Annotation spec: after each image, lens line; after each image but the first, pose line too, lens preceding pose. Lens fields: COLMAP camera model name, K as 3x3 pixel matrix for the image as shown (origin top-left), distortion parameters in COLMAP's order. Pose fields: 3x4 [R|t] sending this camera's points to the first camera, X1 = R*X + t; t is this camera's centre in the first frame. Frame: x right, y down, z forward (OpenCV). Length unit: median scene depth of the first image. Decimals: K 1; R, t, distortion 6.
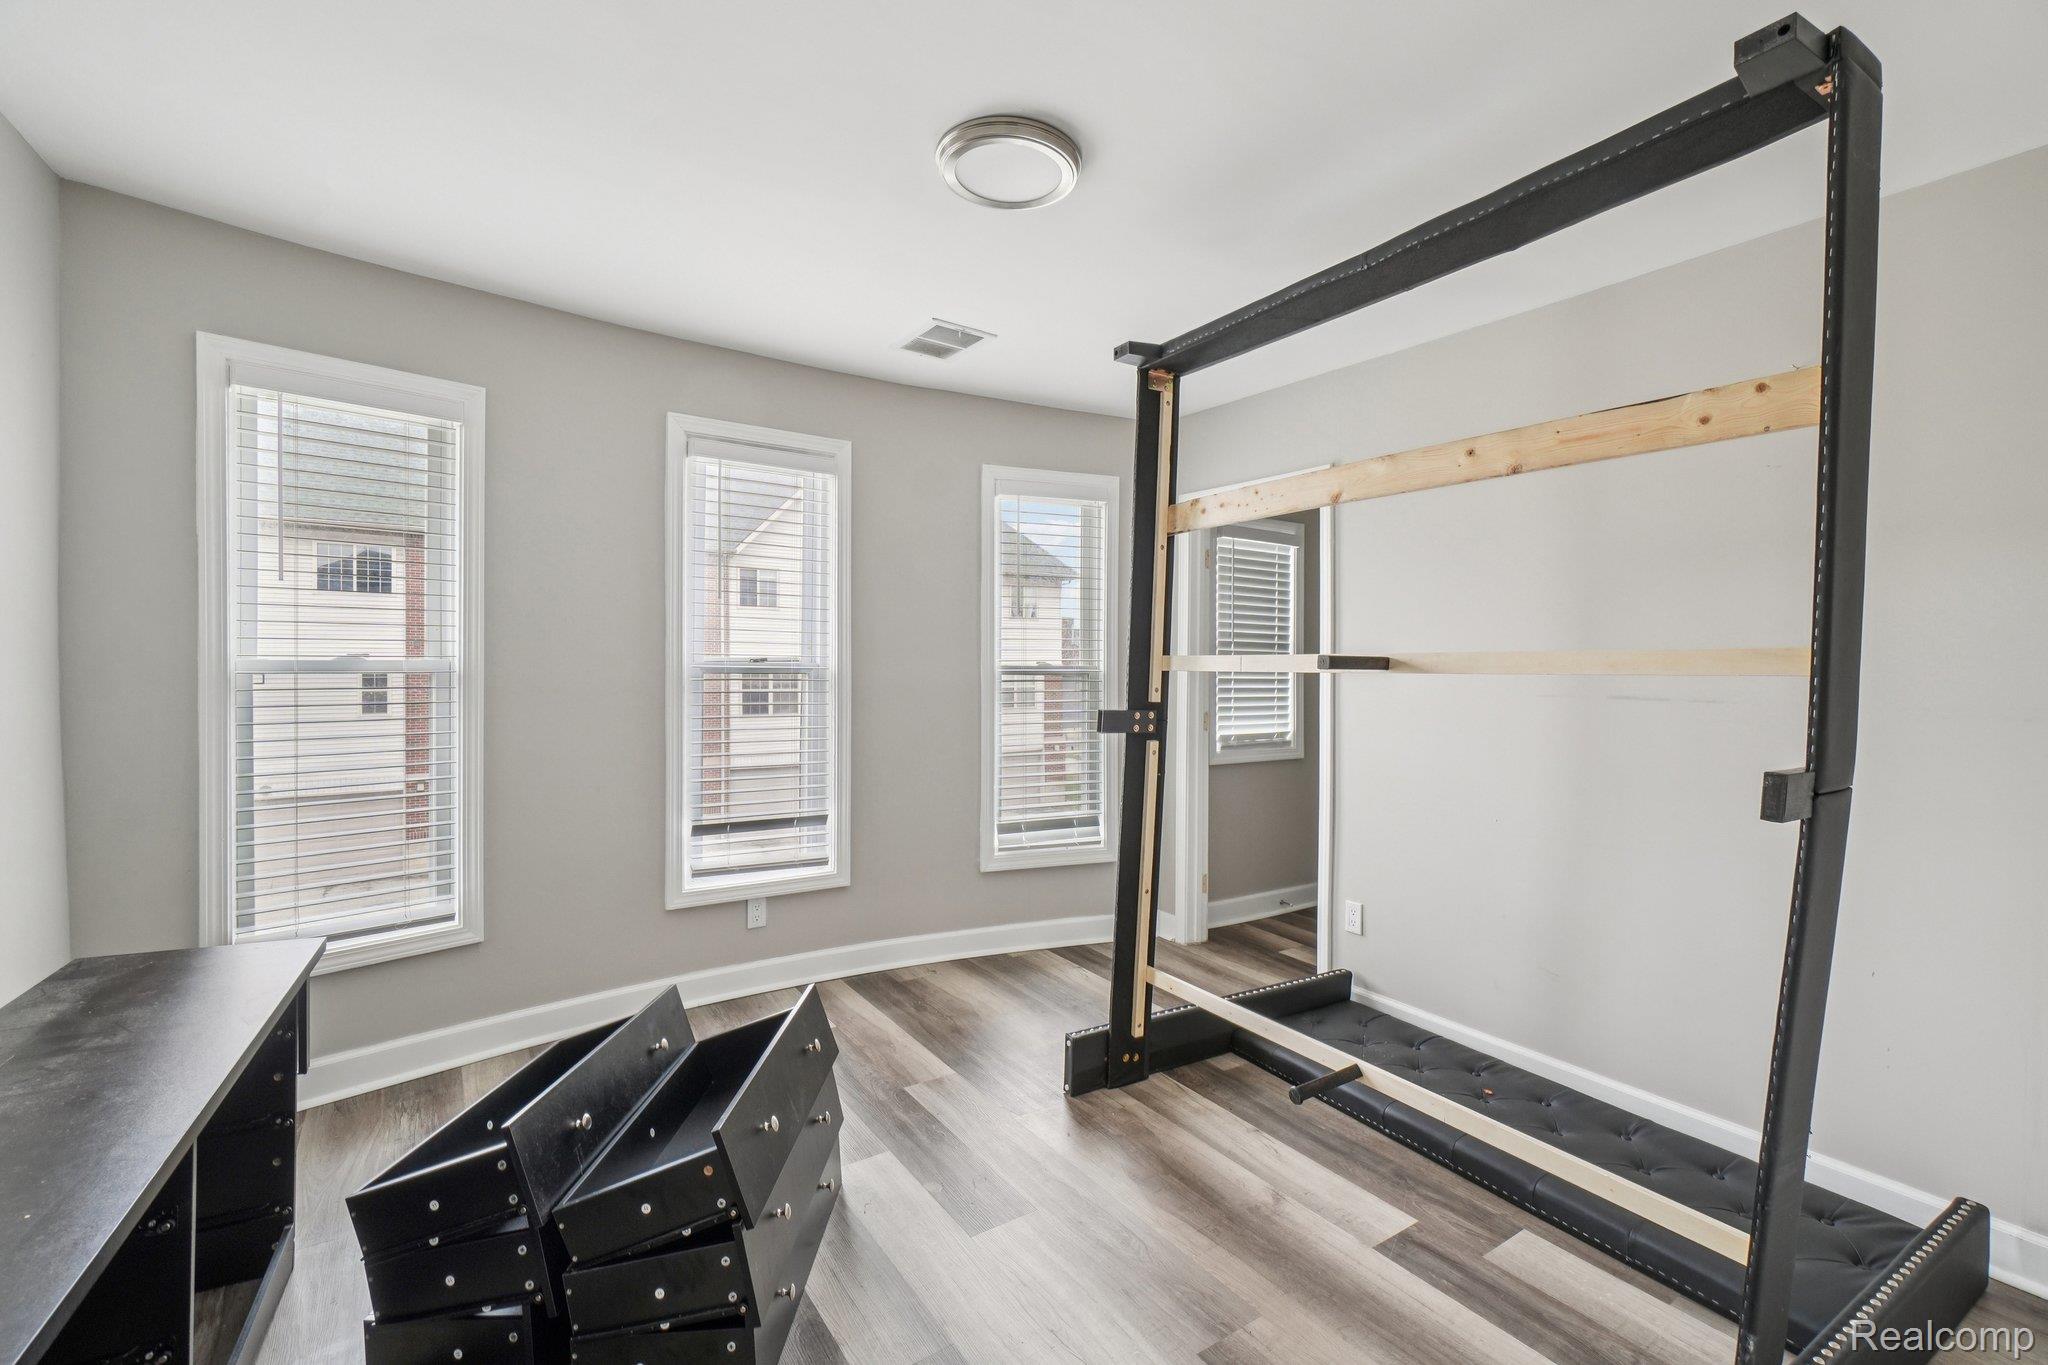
lens RADIAL K [[883.3, 0, 1030.6], [0, 883.3, 666.6], [0, 0, 1]] dist [-0.013992, -0.000018]
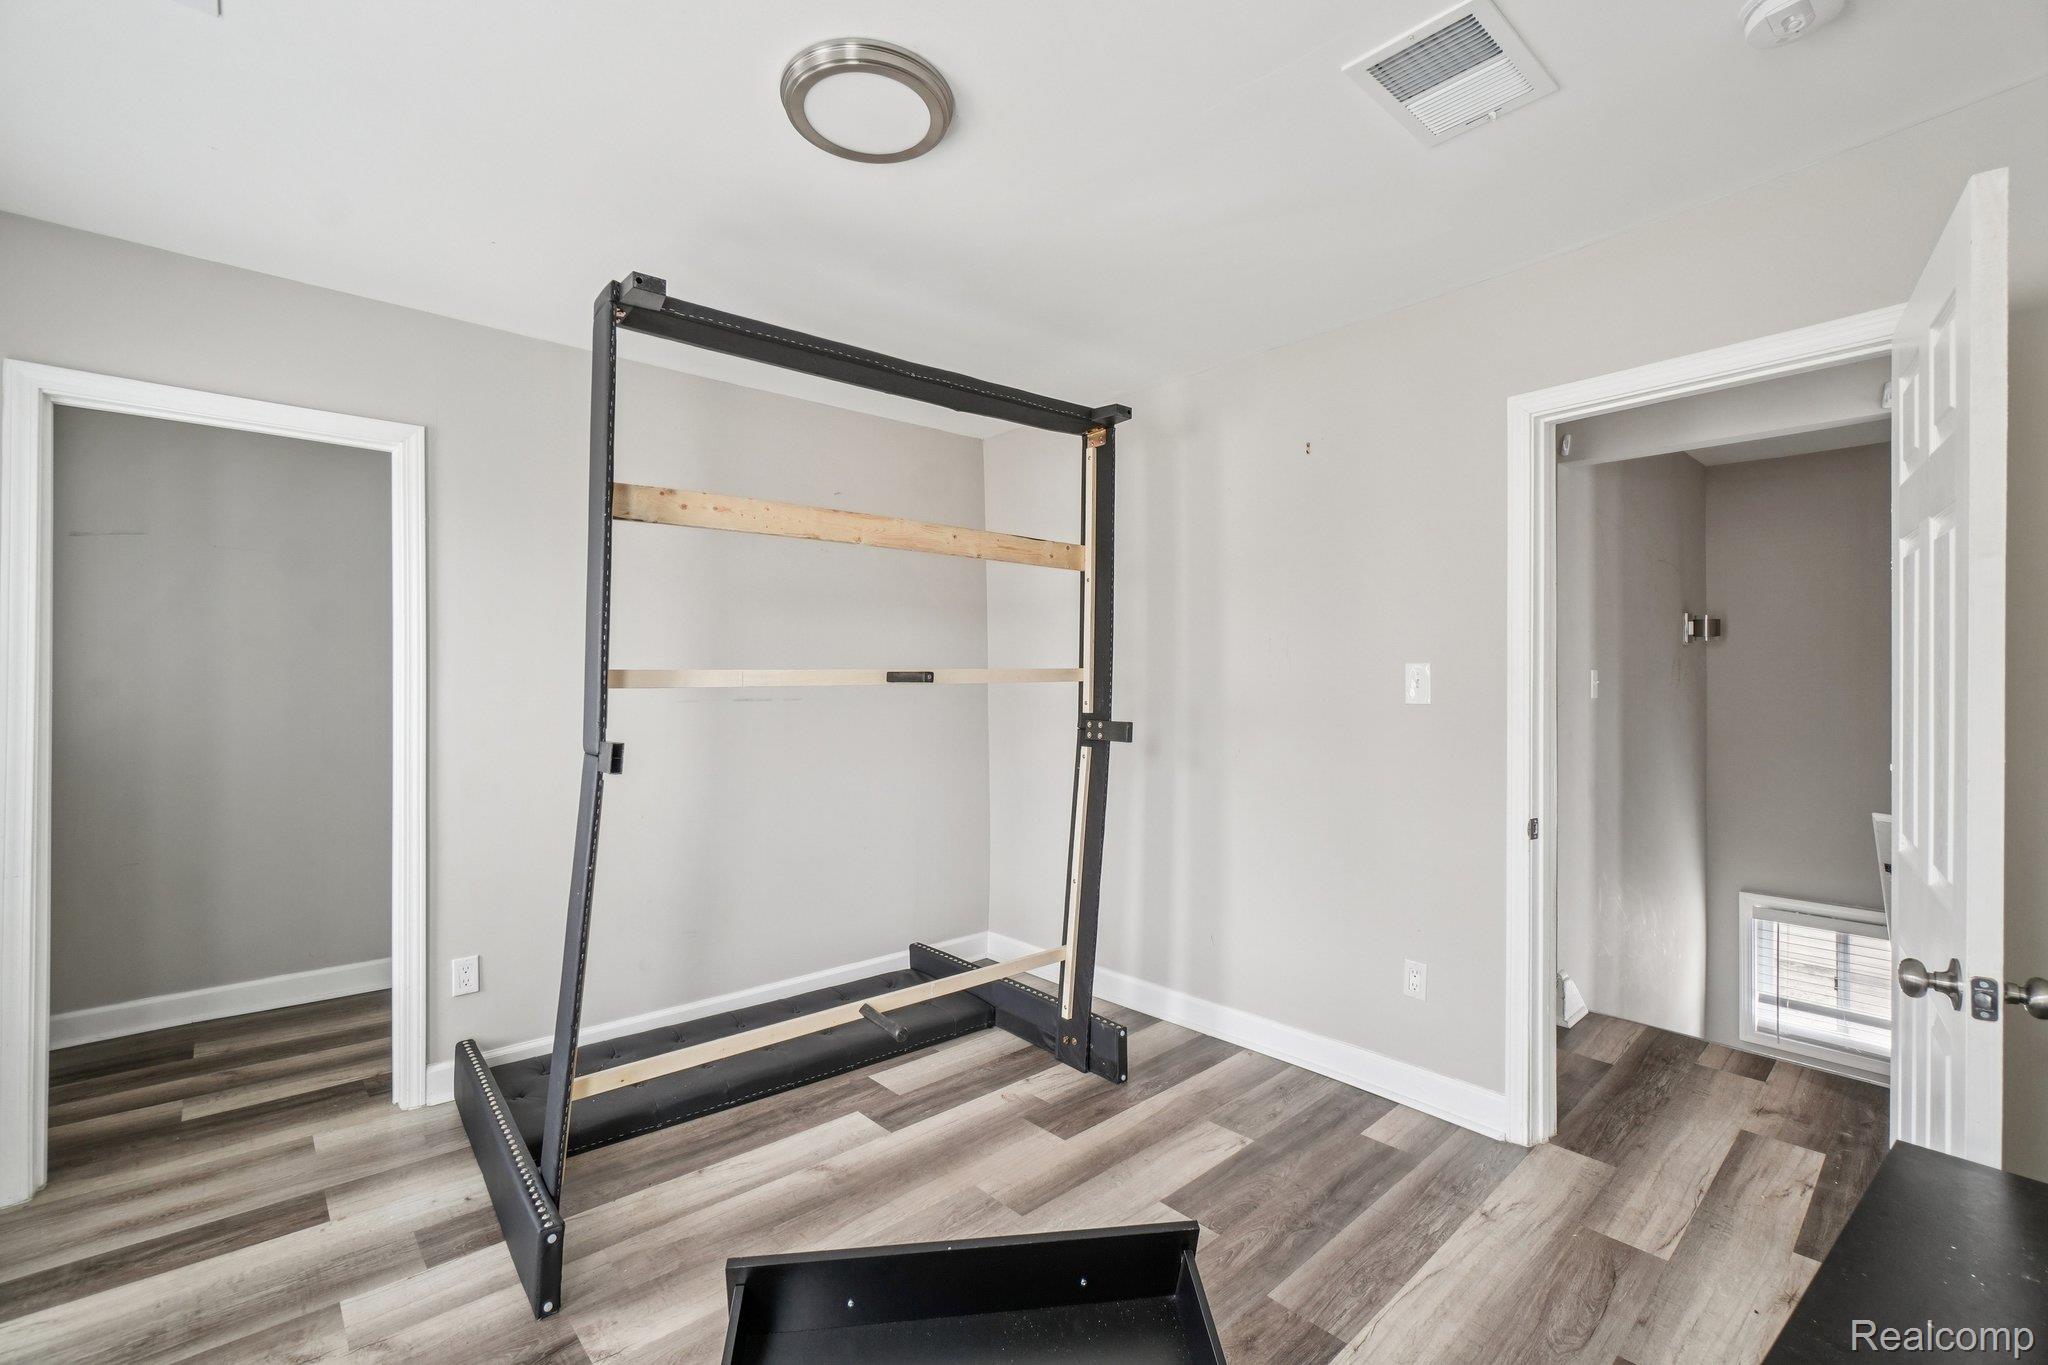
lens RADIAL K [[883.3, 0, 1030.6], [0, 883.3, 666.6], [0, 0, 1]] dist [-0.013992, -0.000018]
pose [[-0.143149, -0.001893, 0.989699, -0.790703], [0.002441, 0.999994, 0.002266, -0.018559], [-0.989698, 0.002740, -0.143144, 0.849829]]
